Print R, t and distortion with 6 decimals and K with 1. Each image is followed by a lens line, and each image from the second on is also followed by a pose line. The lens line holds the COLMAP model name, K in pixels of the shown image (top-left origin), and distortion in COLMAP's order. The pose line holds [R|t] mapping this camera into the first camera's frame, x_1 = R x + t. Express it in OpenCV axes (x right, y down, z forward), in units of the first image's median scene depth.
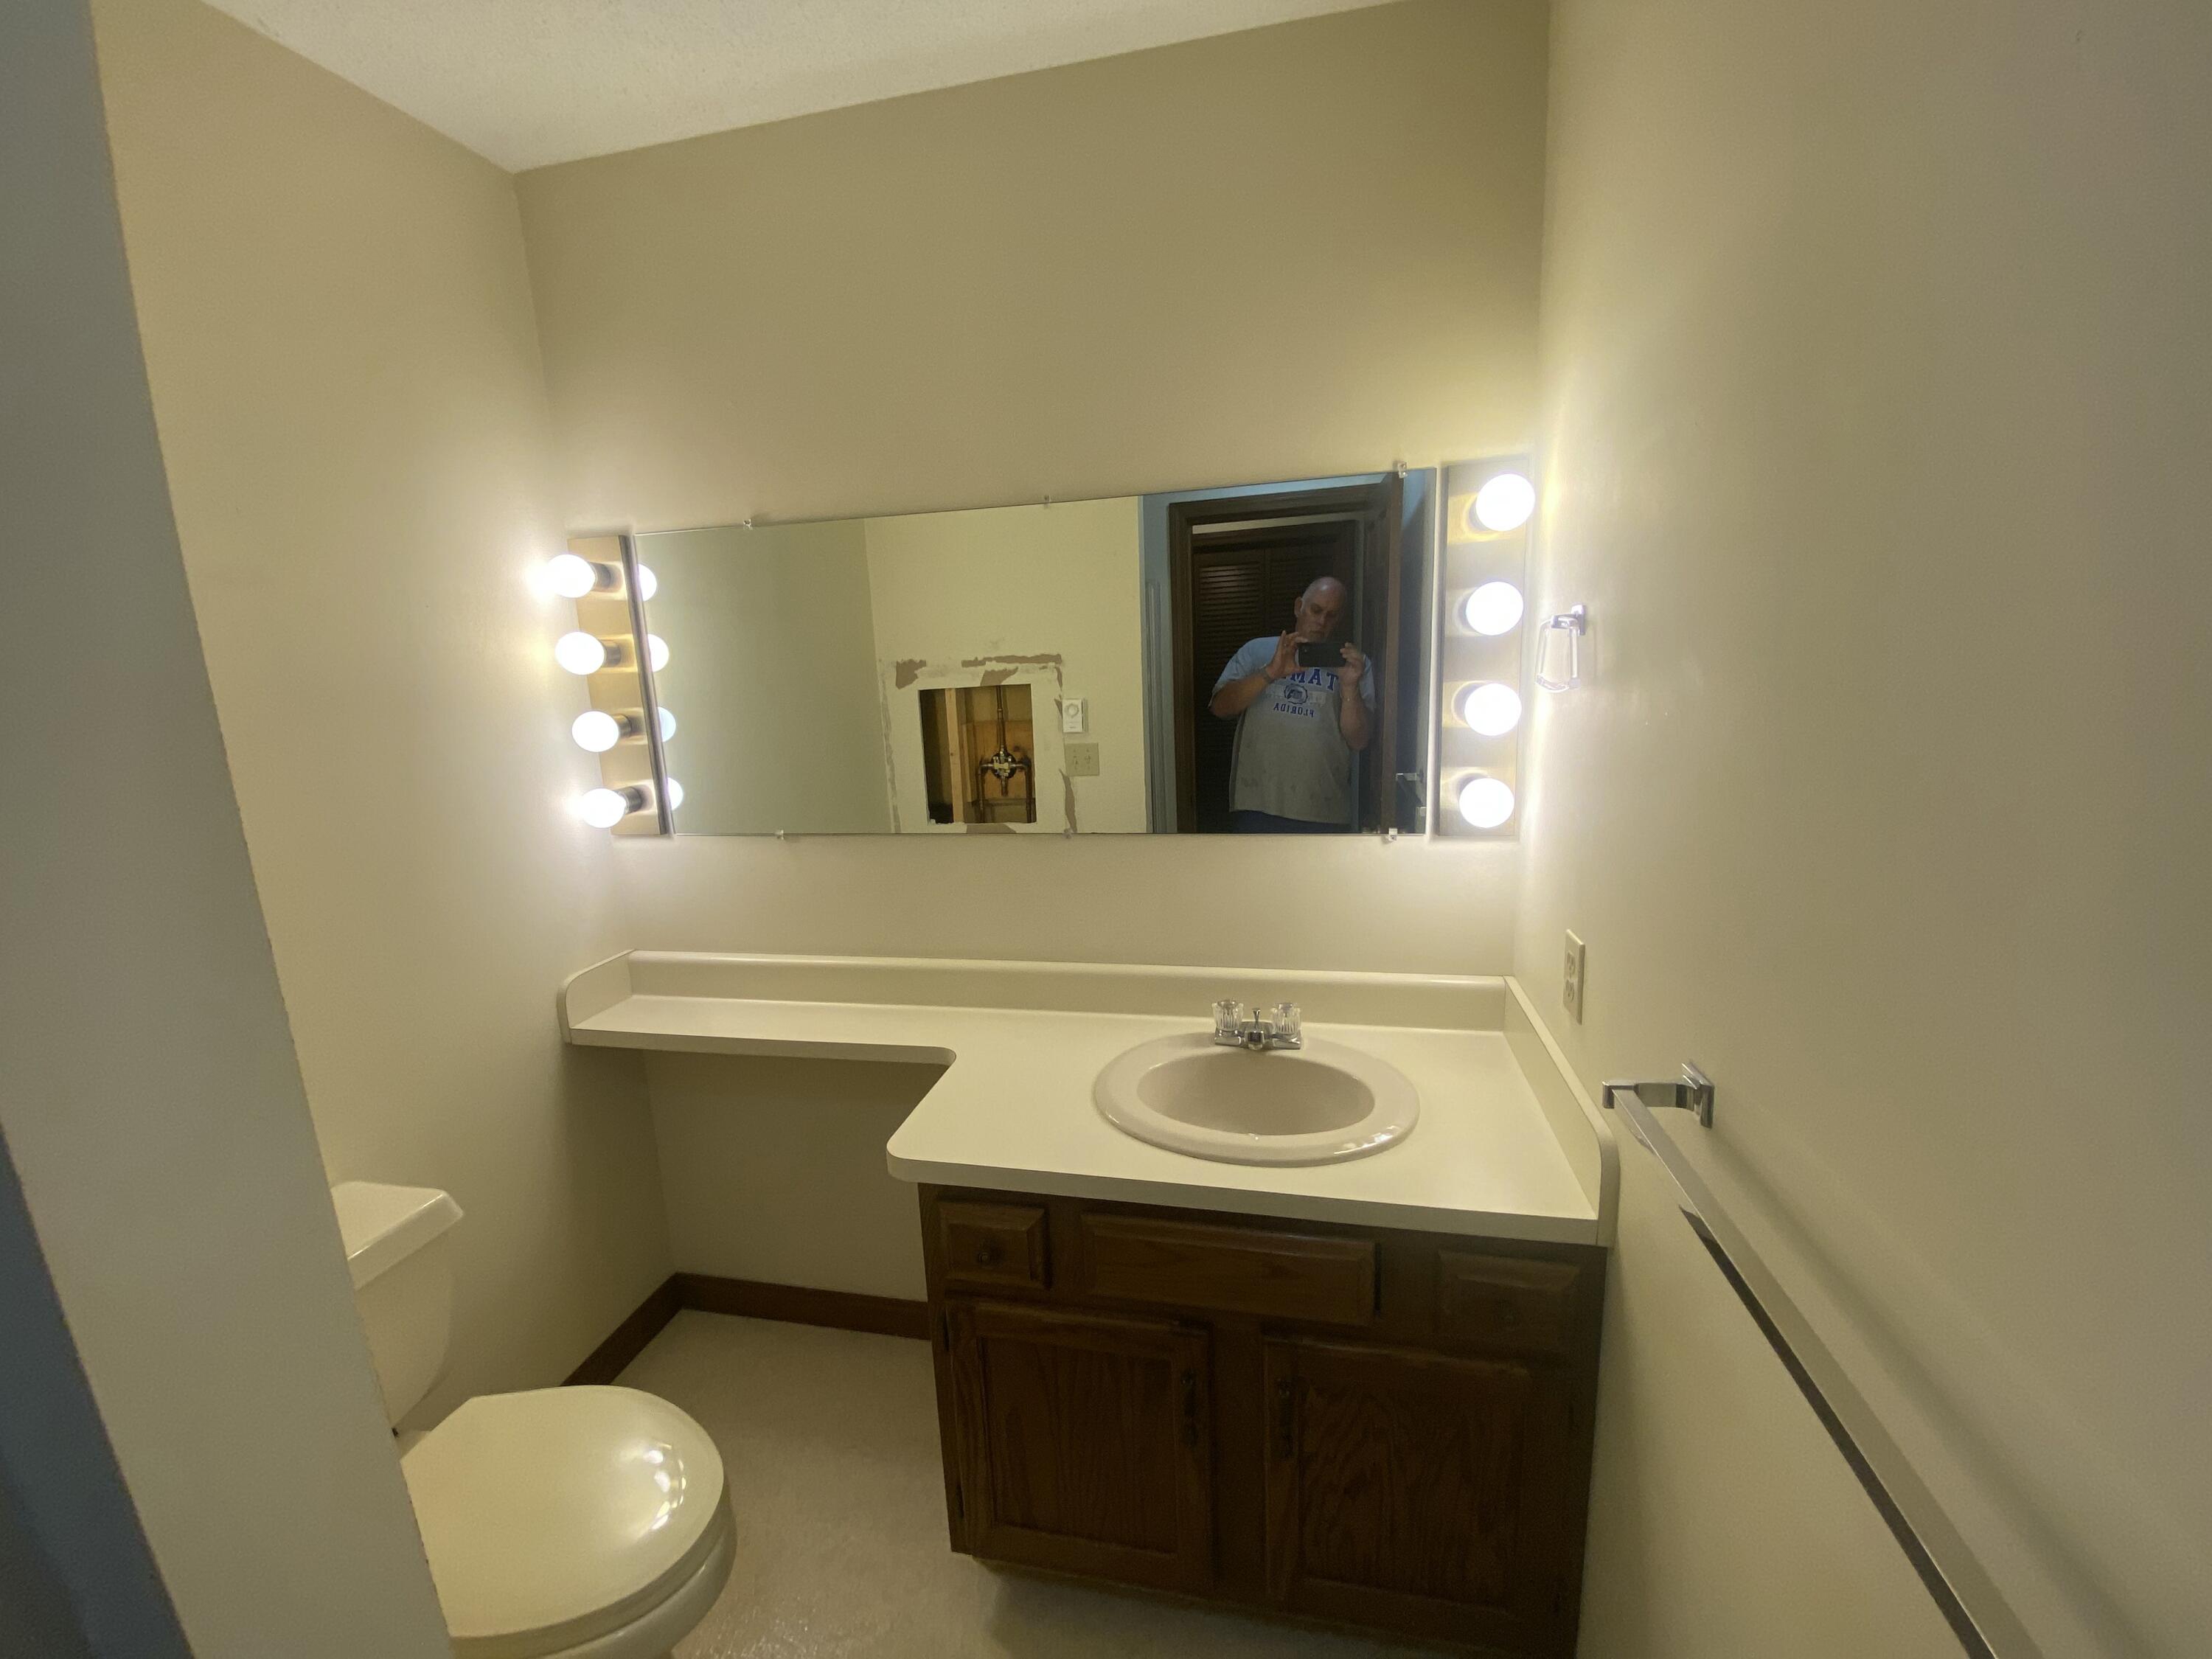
lens RADIAL K [[891.7, 0, 1121.1], [0, 891.7, 825.9], [0, 0, 1]] dist [-0.006061, -0.010768]
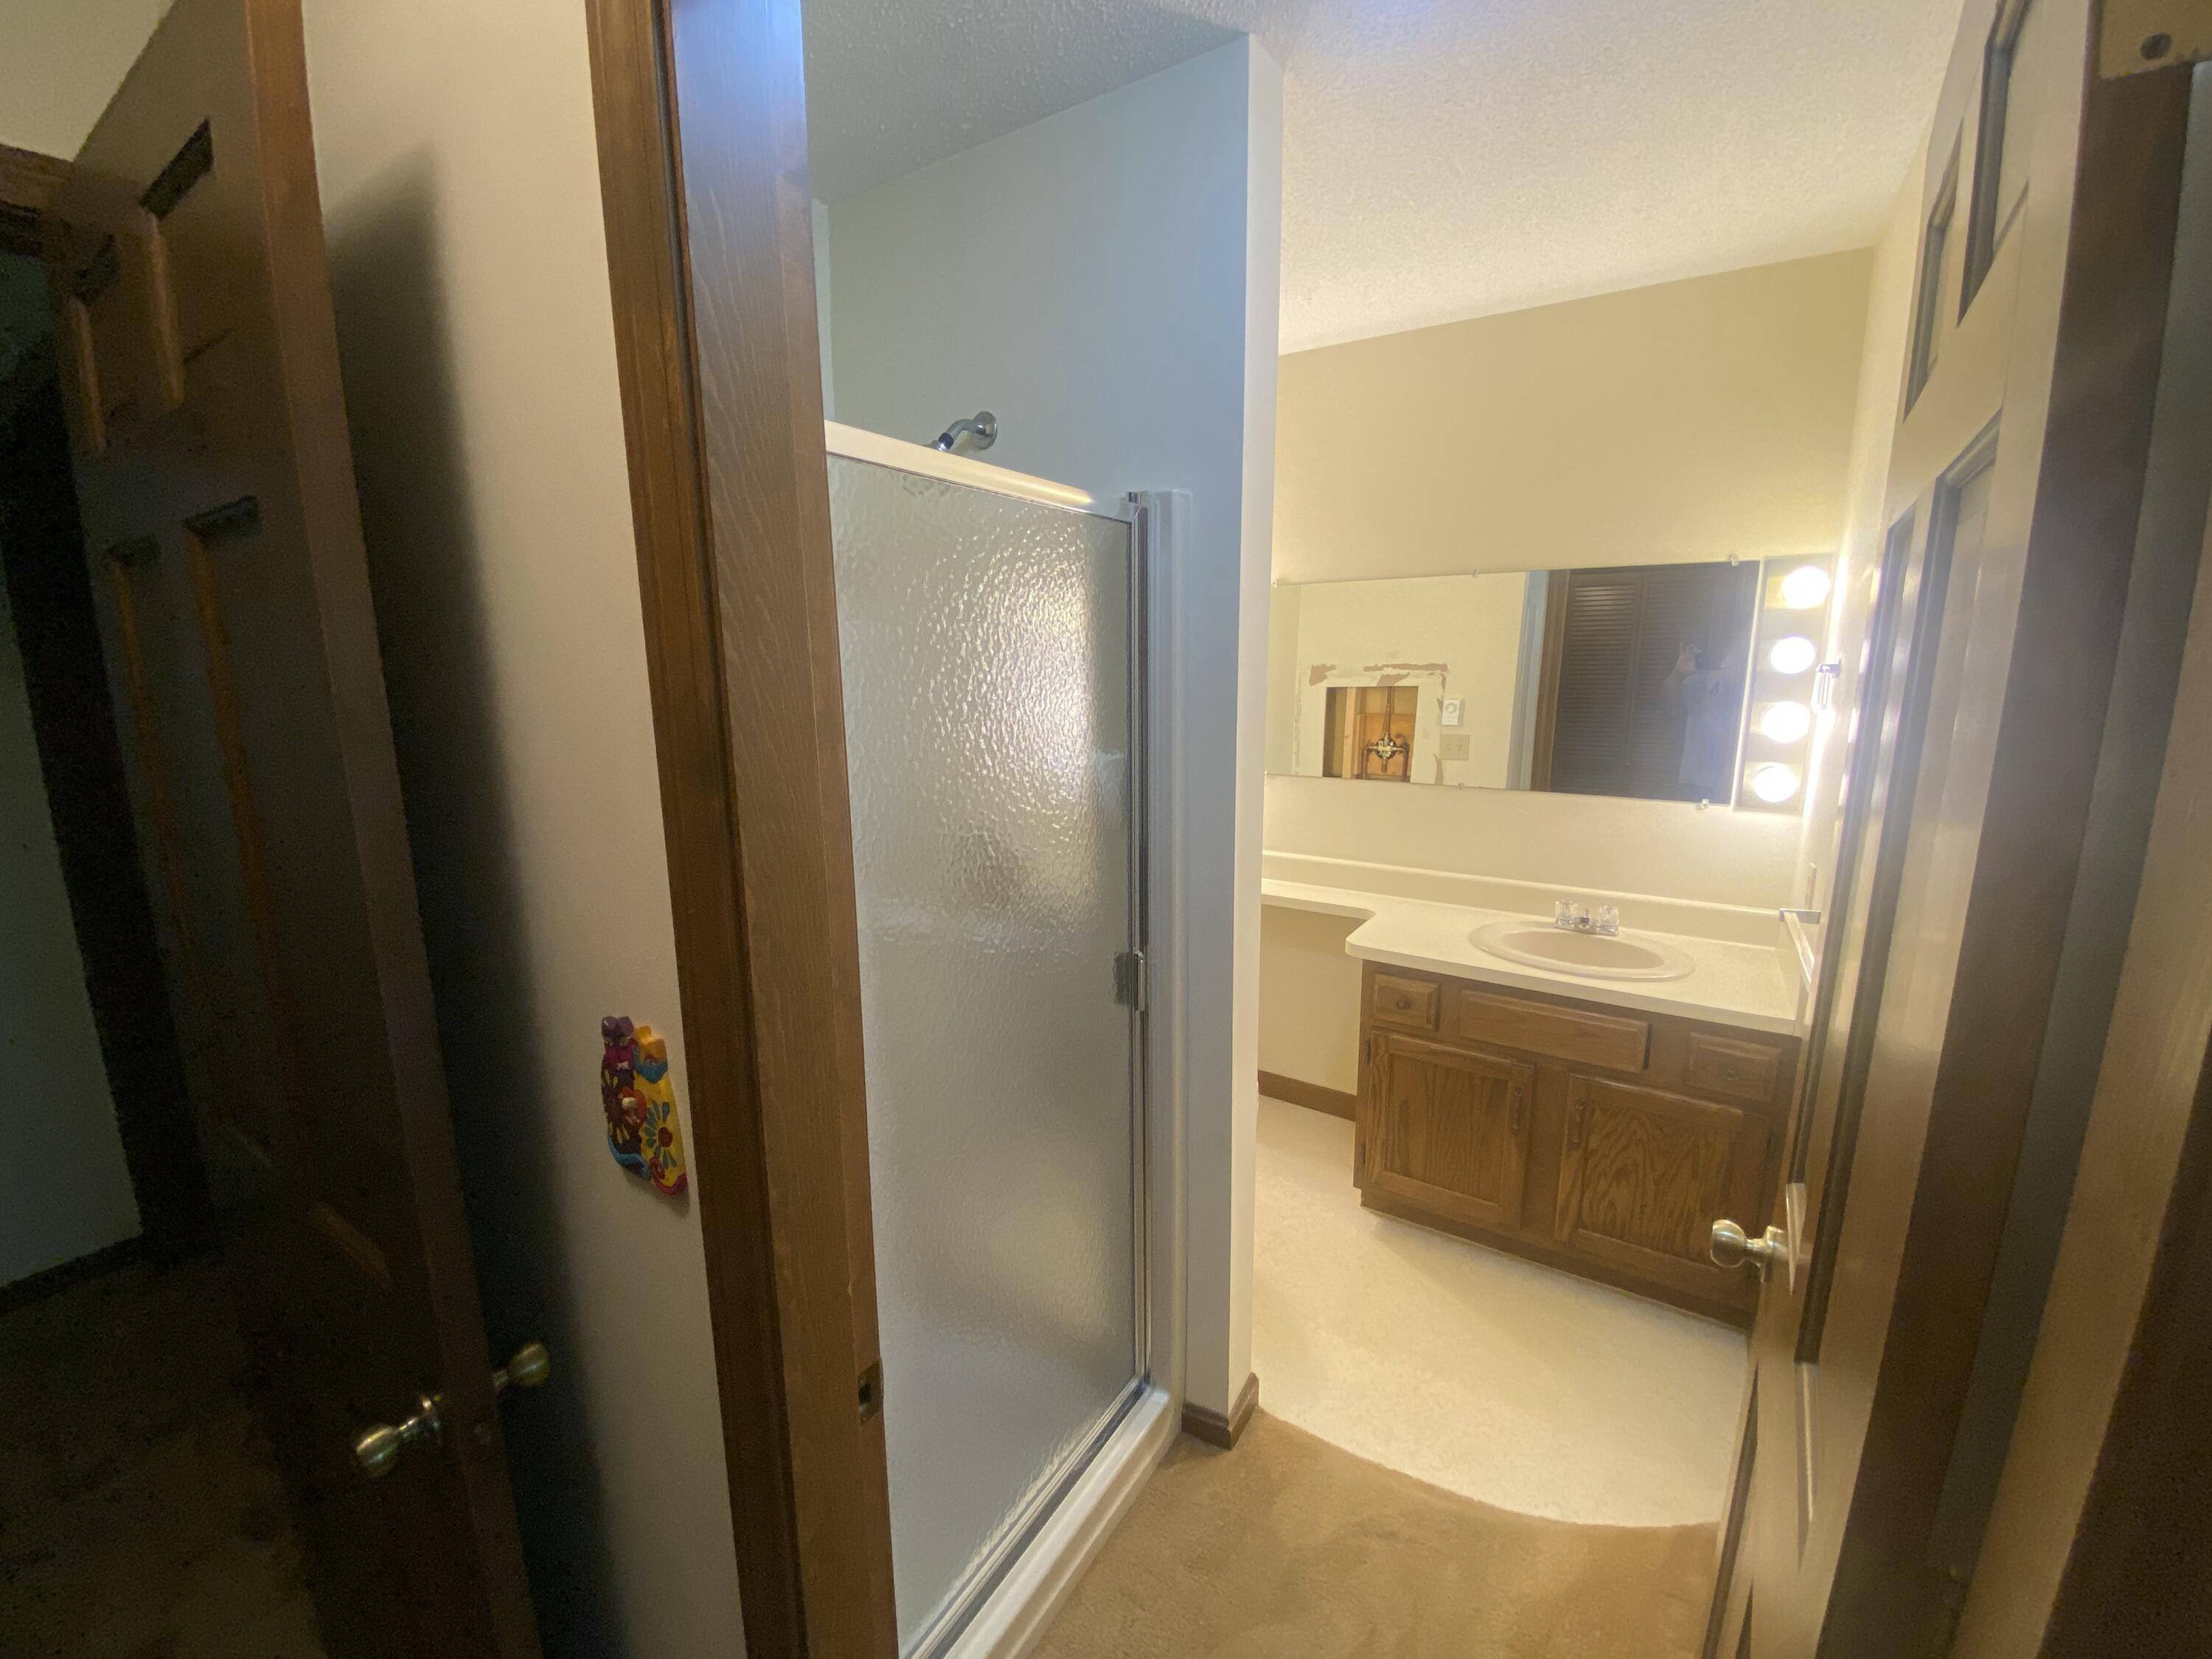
lens RADIAL K [[891.7, 0, 1090.4], [0, 891.7, 825.7], [0, 0, 1]] dist [-0.006061, -0.010768]
pose [[0.924528, 0.103379, -0.366826, -0.081213], [-0.100741, 0.994563, 0.026385, 0.097978], [0.367560, 0.012561, 0.929915, -0.656713]]
